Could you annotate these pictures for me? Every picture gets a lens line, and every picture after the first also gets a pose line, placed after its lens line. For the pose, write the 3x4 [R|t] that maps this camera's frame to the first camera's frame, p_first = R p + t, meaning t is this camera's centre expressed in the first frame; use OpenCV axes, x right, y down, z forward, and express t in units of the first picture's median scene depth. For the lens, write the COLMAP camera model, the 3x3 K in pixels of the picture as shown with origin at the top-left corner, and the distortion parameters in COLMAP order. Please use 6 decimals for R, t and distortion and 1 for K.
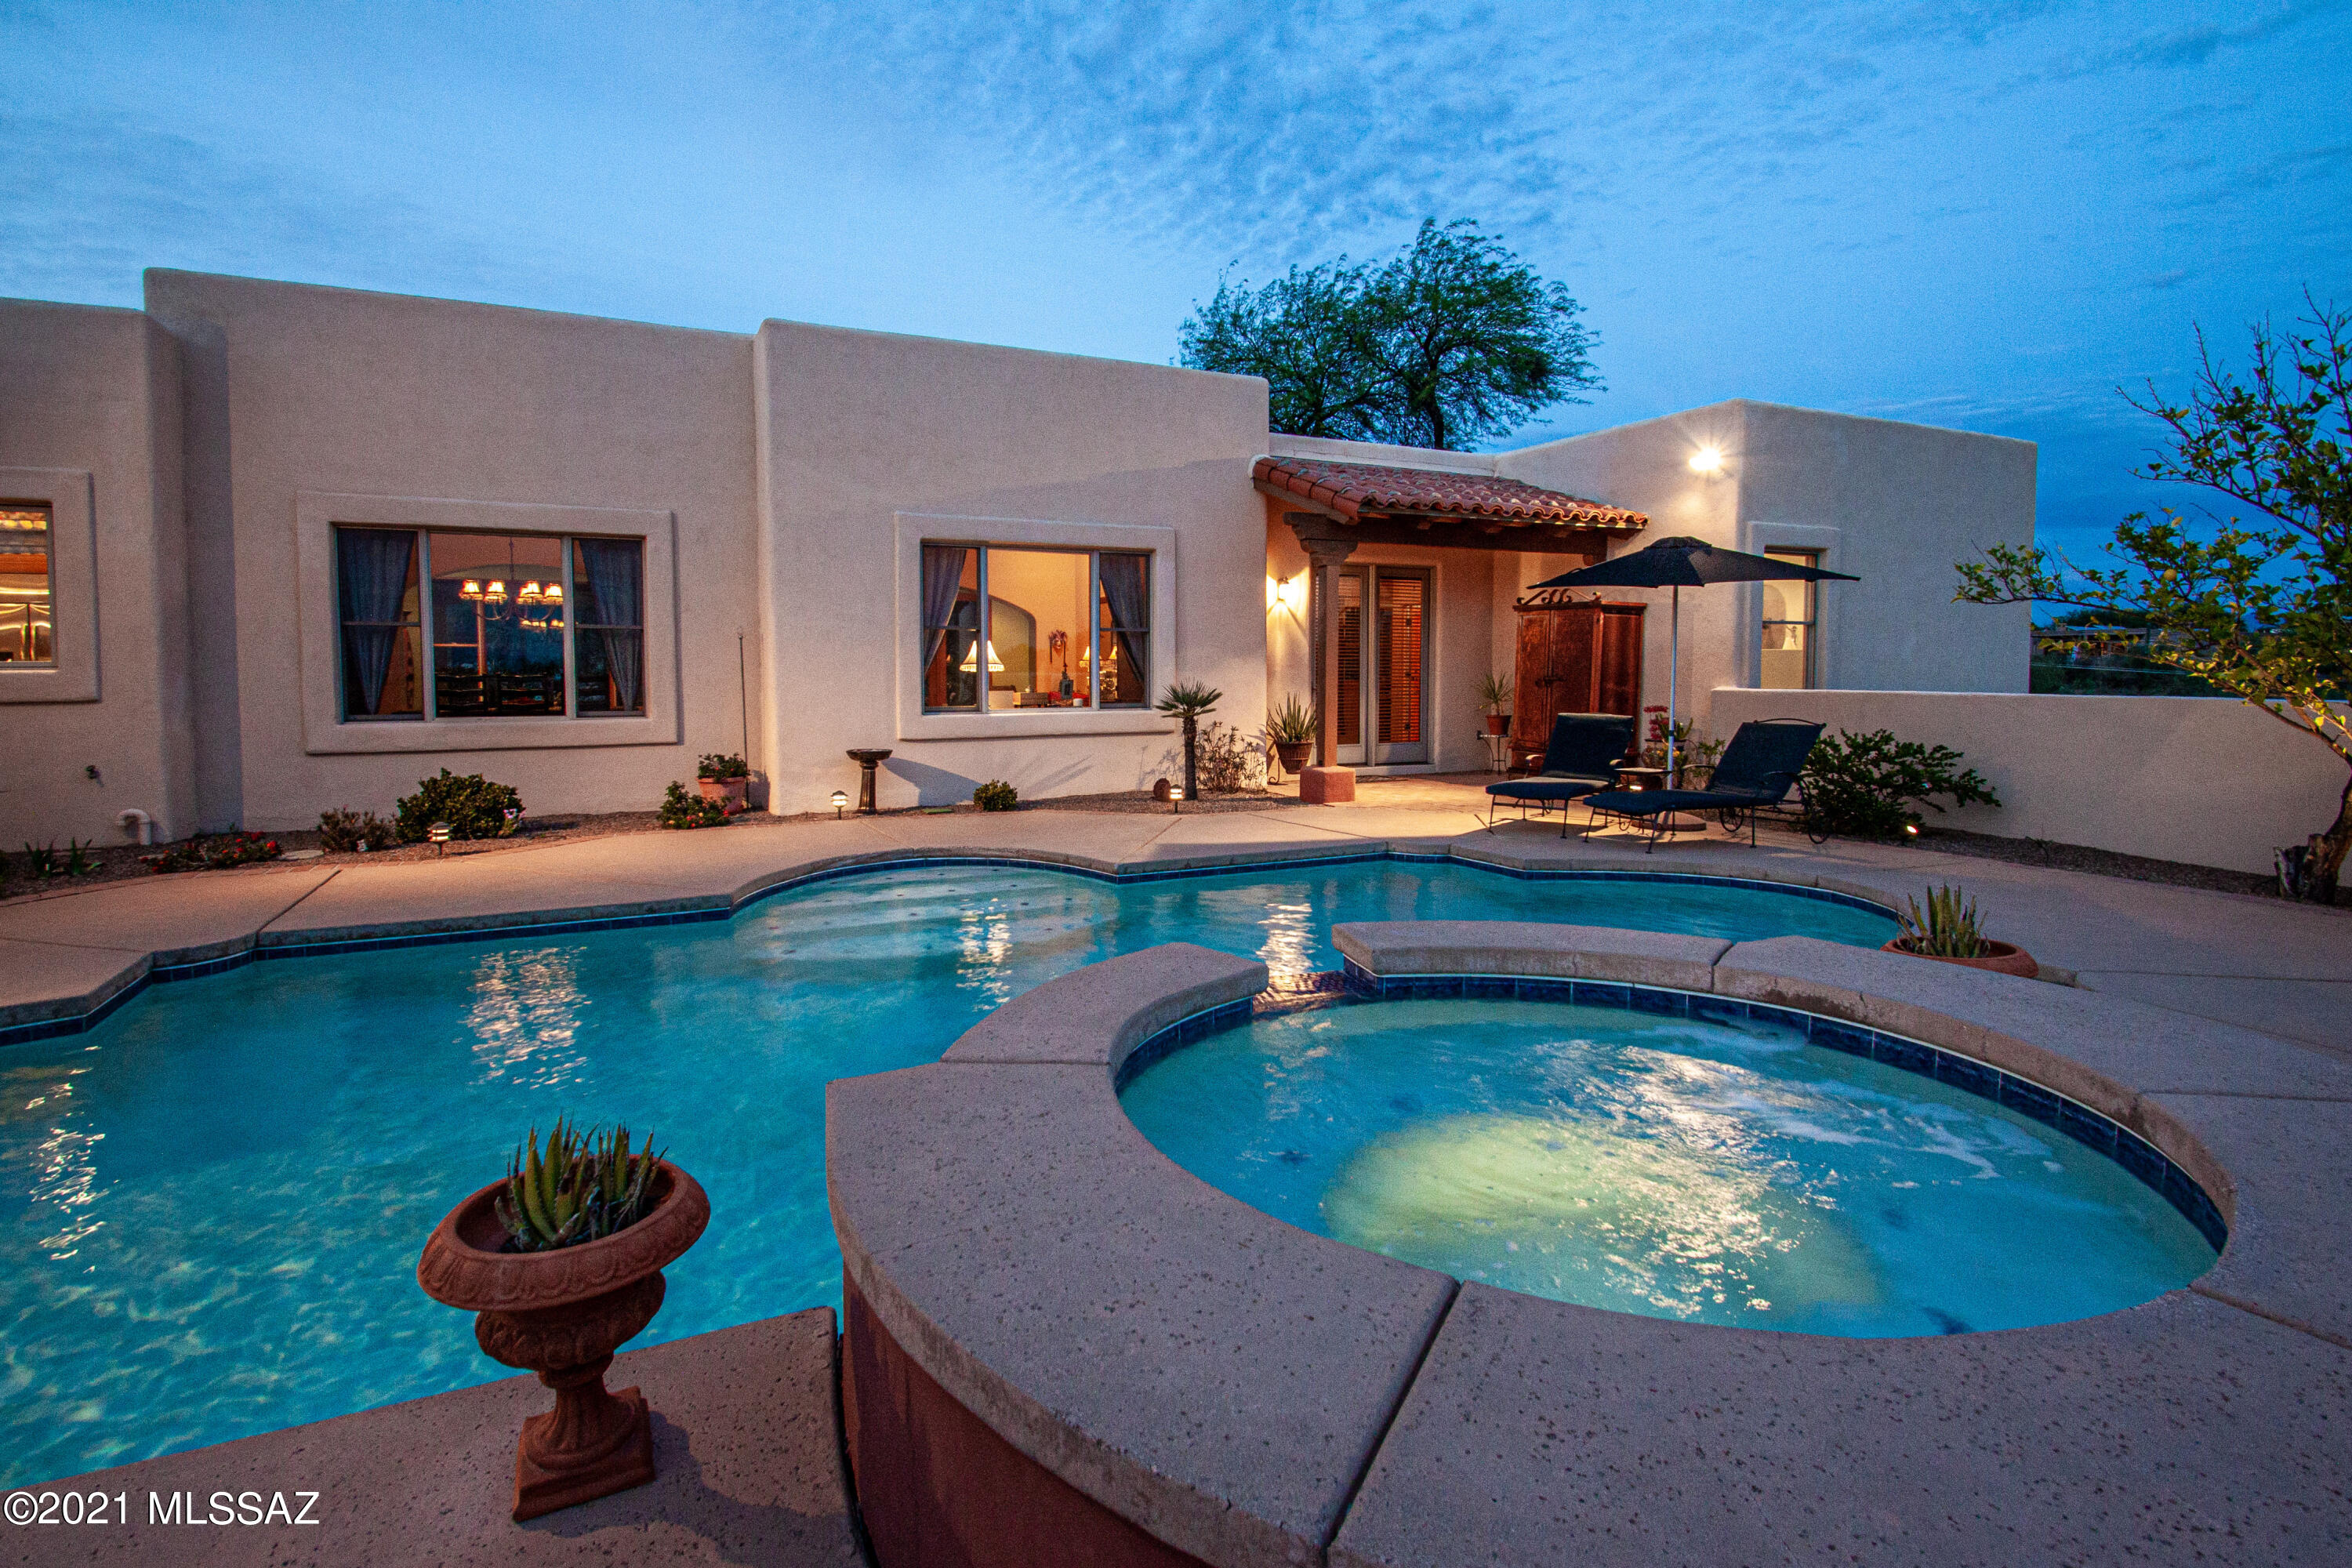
lens RADIAL K [[1153.0, 0, 1166.1], [0, 1153.0, 717.5], [0, 0, 1]] dist [-0.003581, -0.001641]
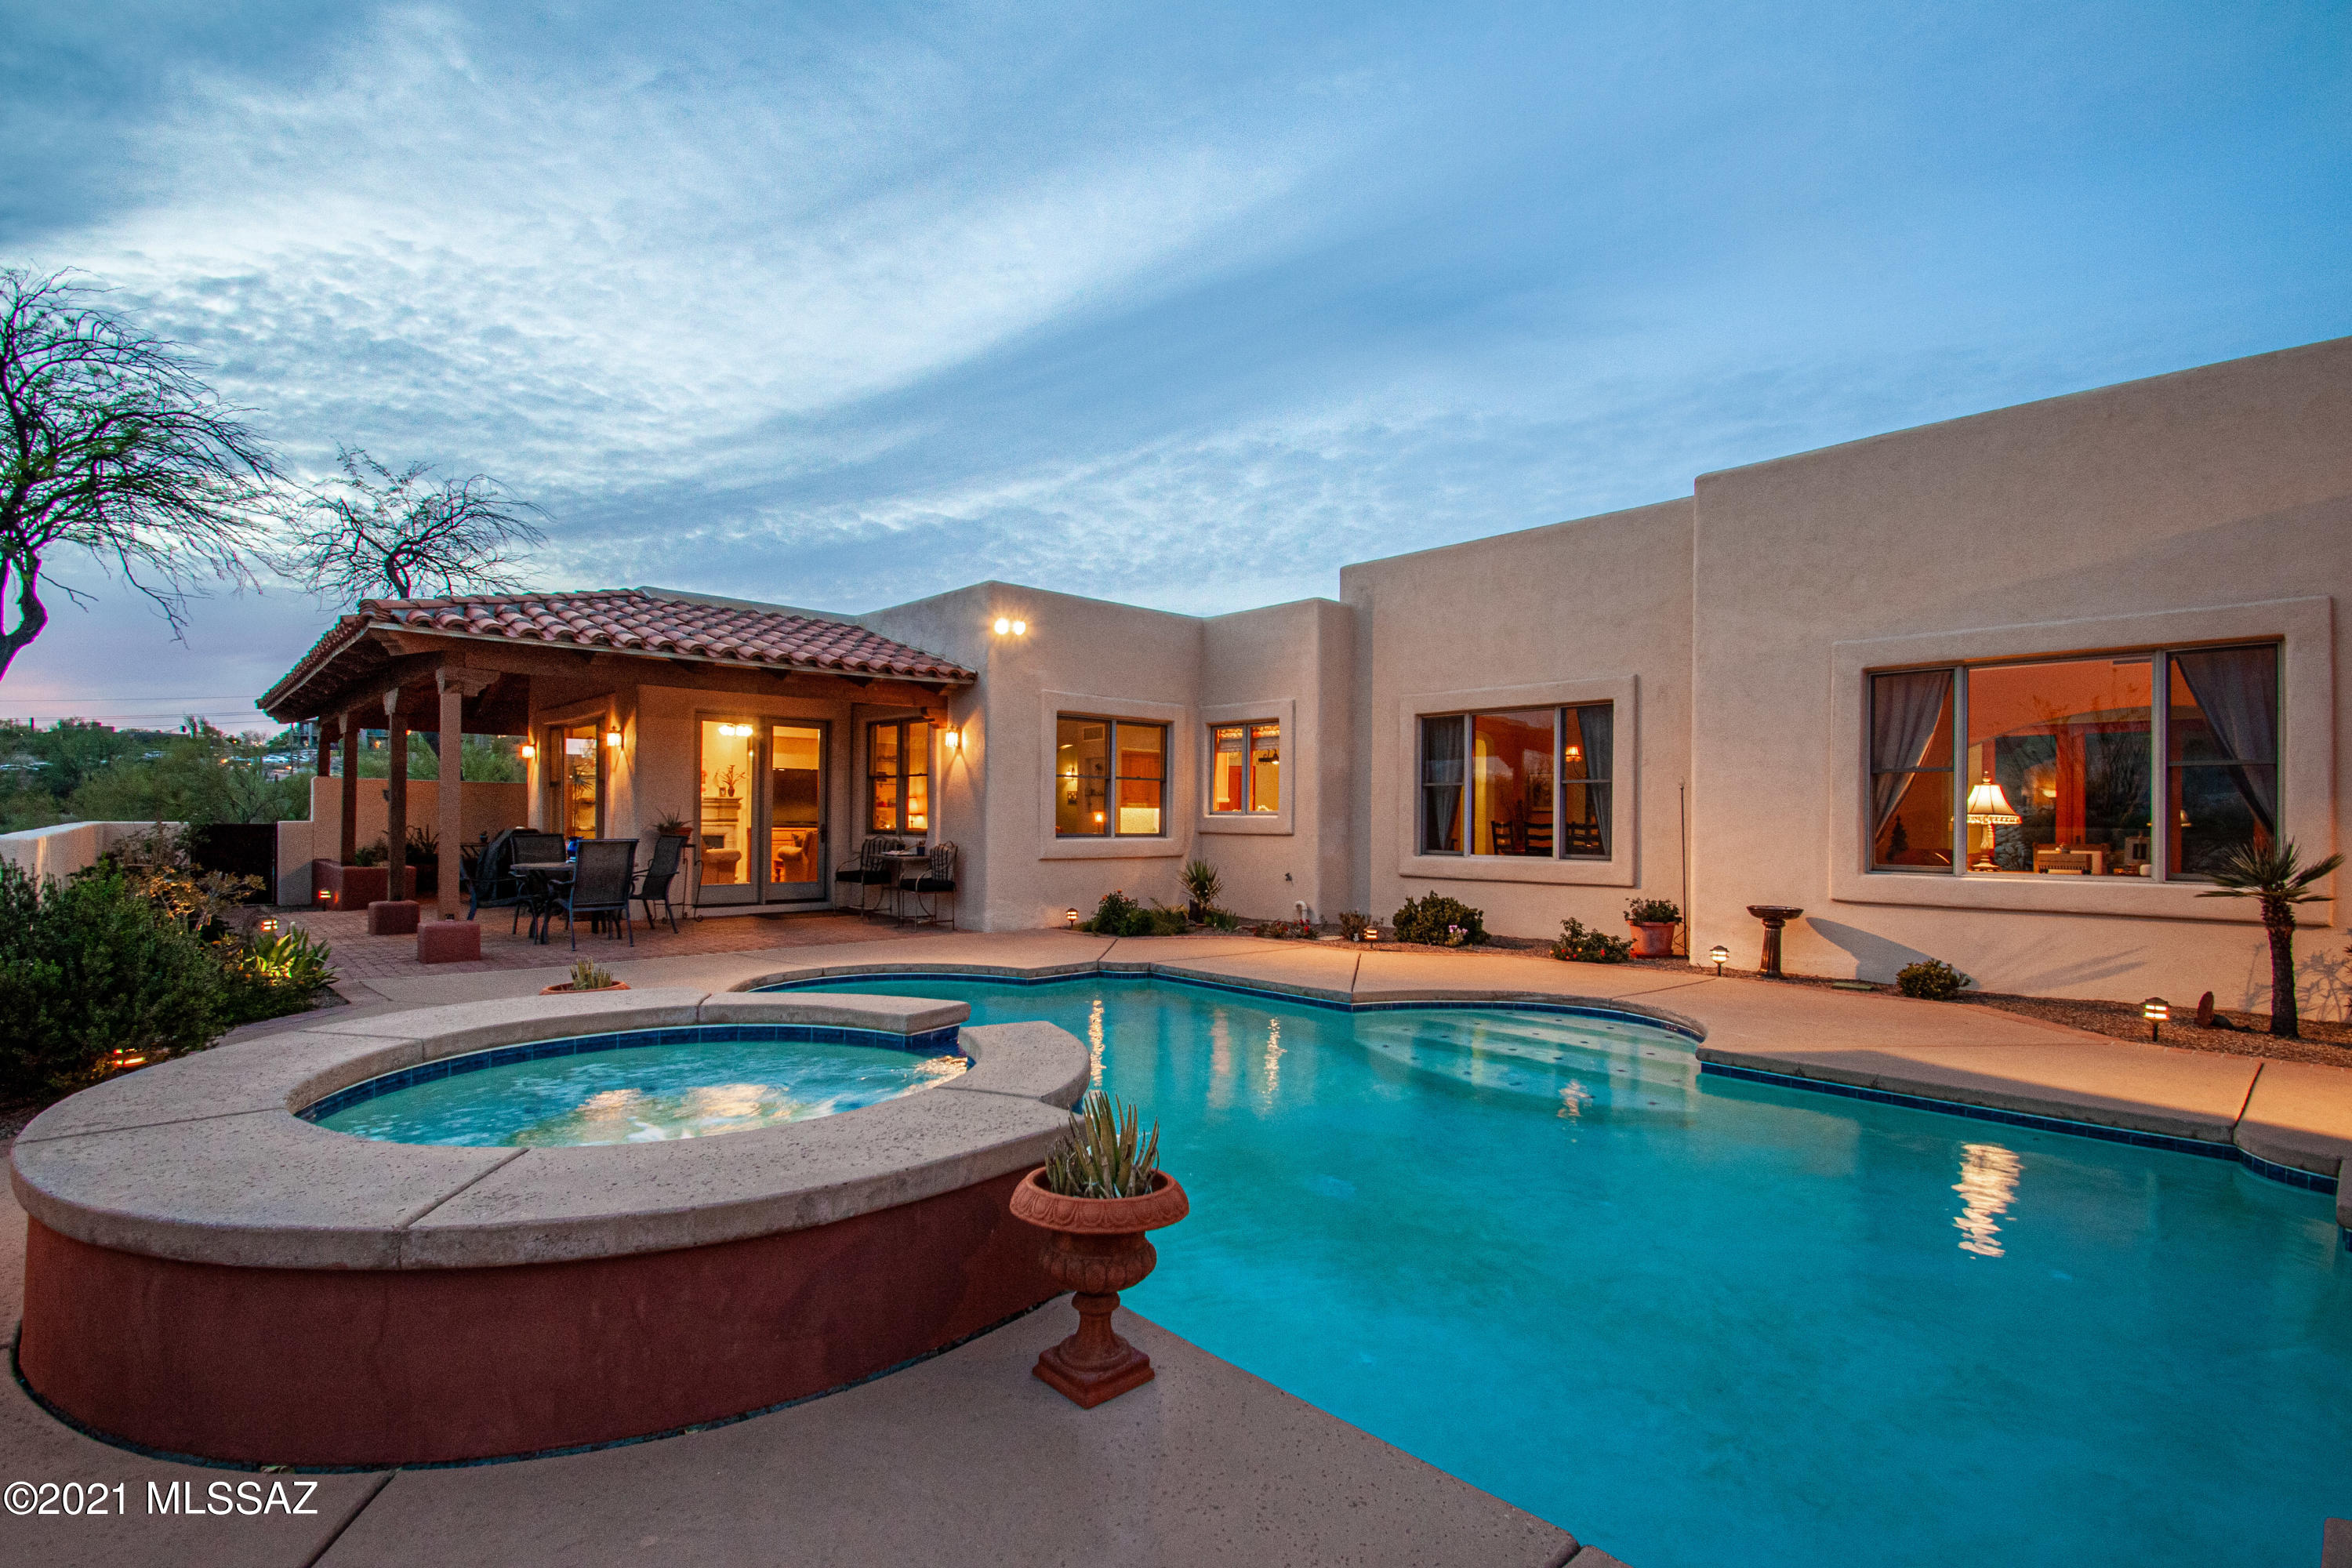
lens RADIAL K [[1098.3, 0, 1139.4], [0, 1098.3, 817.2], [0, 0, 1]] dist [0.014861, -0.018244]
pose [[0.283030, 0.004084, -0.959102, 0.440259], [-0.049902, 0.998699, -0.010474, -0.009253], [0.957812, 0.050826, 0.282865, 0.263321]]
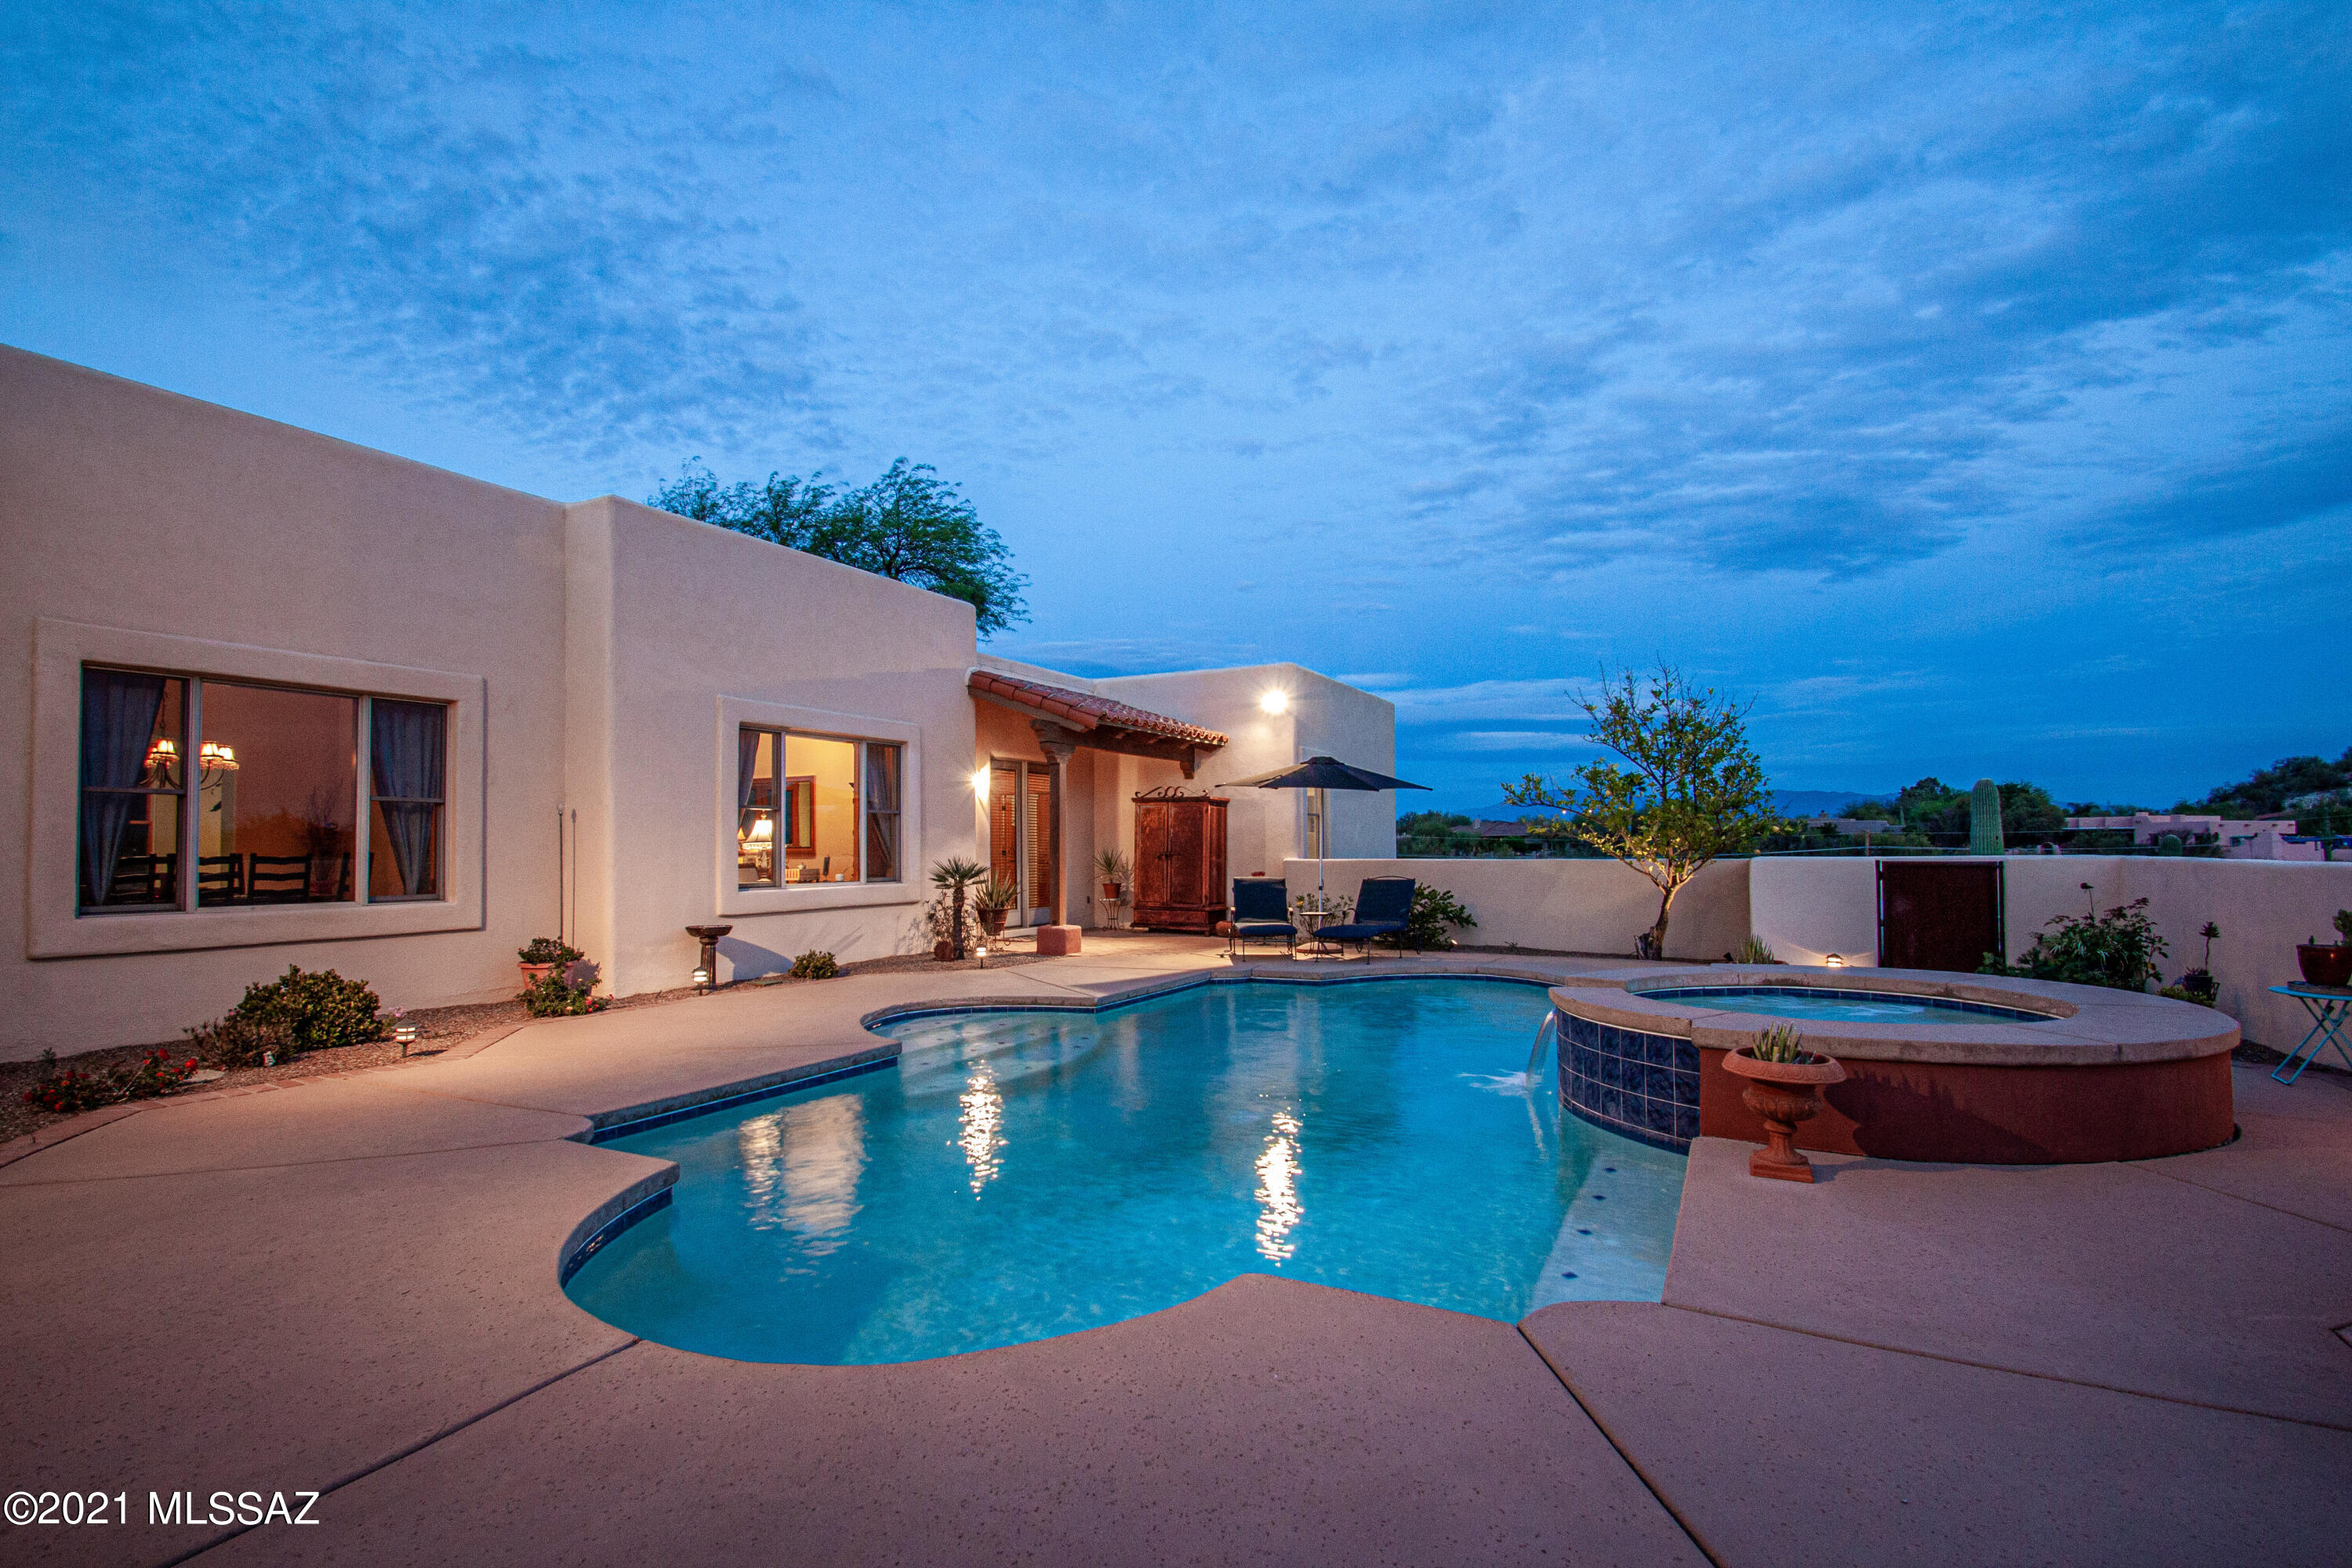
lens RADIAL K [[1098.3, 0, 1139.4], [0, 1098.3, 817.2], [0, 0, 1]] dist [0.014861, -0.018244]
pose [[0.813420, 0.013212, 0.581526, -0.515194], [0.029799, 0.997483, -0.064344, 0.006037], [-0.580912, 0.069668, 0.810979, -0.013080]]
